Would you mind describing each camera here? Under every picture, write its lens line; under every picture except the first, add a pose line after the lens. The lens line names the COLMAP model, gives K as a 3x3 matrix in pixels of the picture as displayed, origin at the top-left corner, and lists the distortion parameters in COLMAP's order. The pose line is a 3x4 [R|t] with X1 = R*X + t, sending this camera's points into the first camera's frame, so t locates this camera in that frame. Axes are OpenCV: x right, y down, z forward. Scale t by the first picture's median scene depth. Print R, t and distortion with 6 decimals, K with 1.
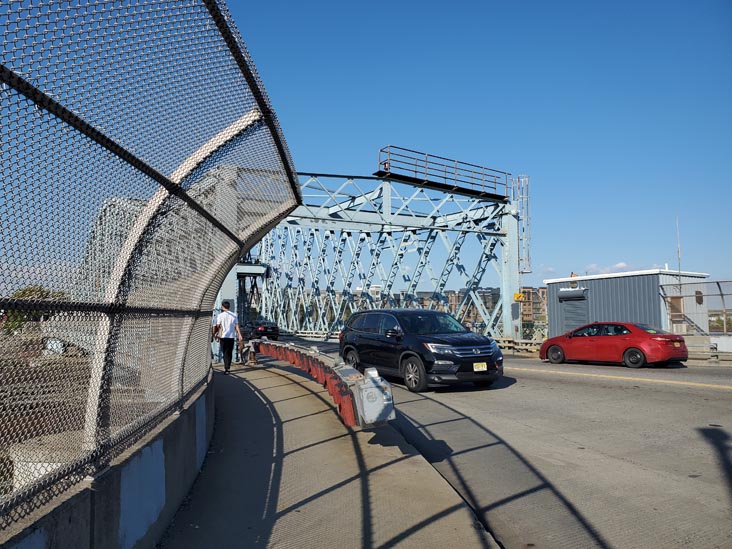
lens RADIAL K [[553.1, 0, 367.3], [0, 553.1, 273.1], [0, 0, 1]] dist [-0.030977, 0.003274]
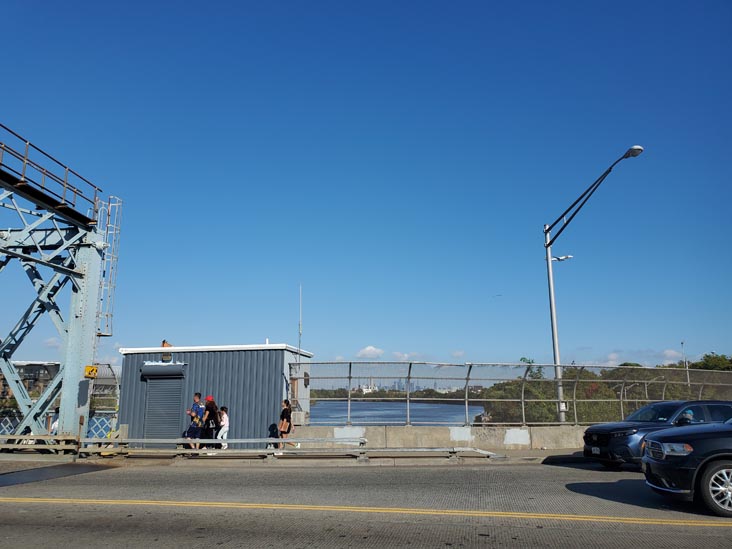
lens RADIAL K [[553.1, 0, 366.0], [0, 553.1, 270.6], [0, 0, 1]] dist [-0.030977, 0.003274]
pose [[0.643115, 0.171834, 0.746241, -0.024476], [-0.063291, 0.983092, -0.171828, 0.016458], [-0.763150, 0.063274, 0.643117, 0.311883]]
